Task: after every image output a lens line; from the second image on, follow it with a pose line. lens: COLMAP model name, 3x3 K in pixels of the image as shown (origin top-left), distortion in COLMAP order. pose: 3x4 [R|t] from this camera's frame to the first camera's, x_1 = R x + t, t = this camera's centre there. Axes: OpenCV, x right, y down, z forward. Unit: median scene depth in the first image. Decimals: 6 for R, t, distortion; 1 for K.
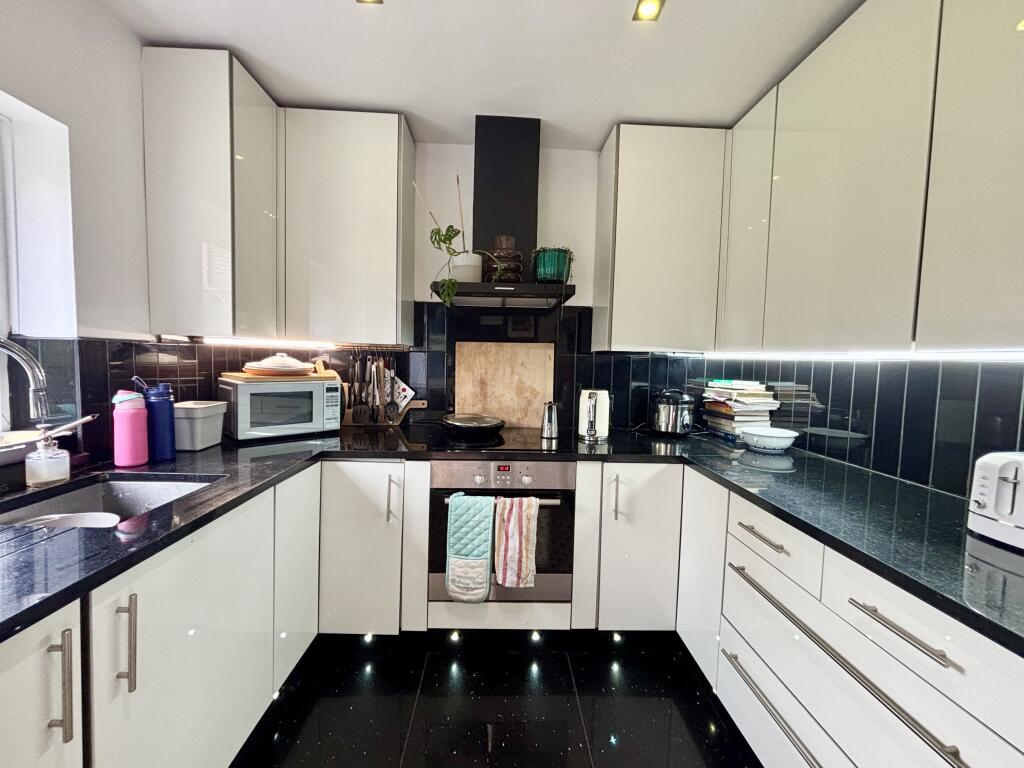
lens RADIAL K [[414.3, 0, 512.0], [0, 414.3, 384.0], [0, 0, 1]] dist [0.002487, -0.003825]
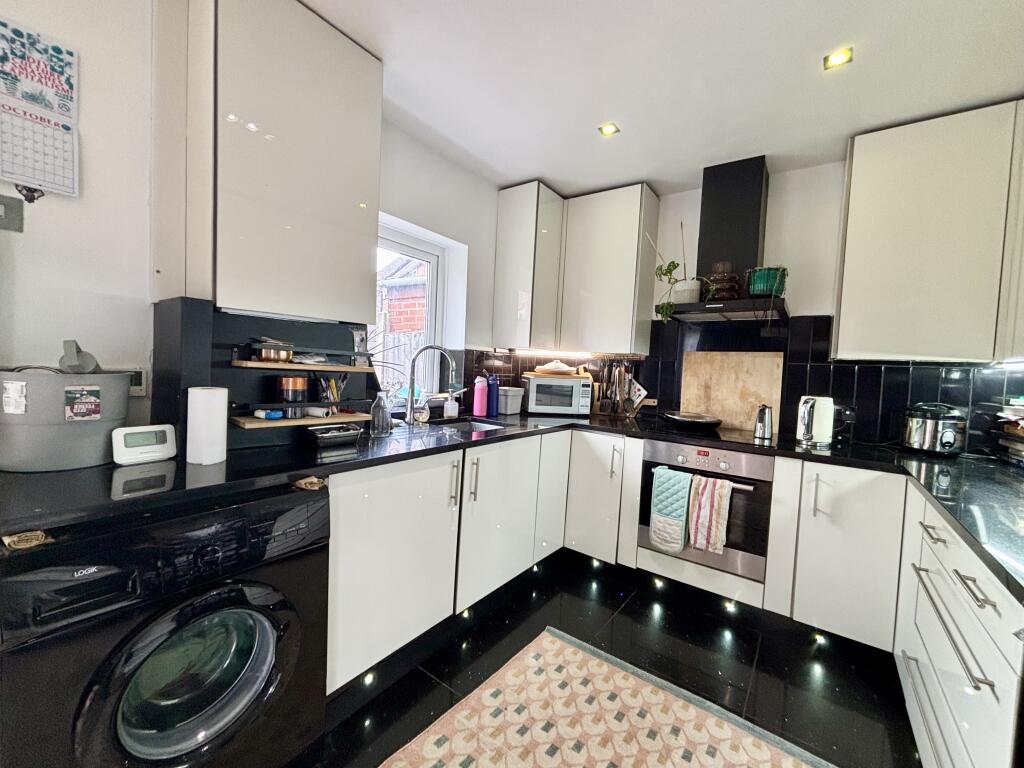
lens RADIAL K [[414.3, 0, 512.0], [0, 414.3, 384.0], [0, 0, 1]] dist [0.002487, -0.003825]
pose [[0.785843, 0.035683, -0.617396, 0.276076], [-0.061666, 0.997880, -0.020818, 0.058880], [0.615344, 0.054432, 0.786377, -0.310834]]
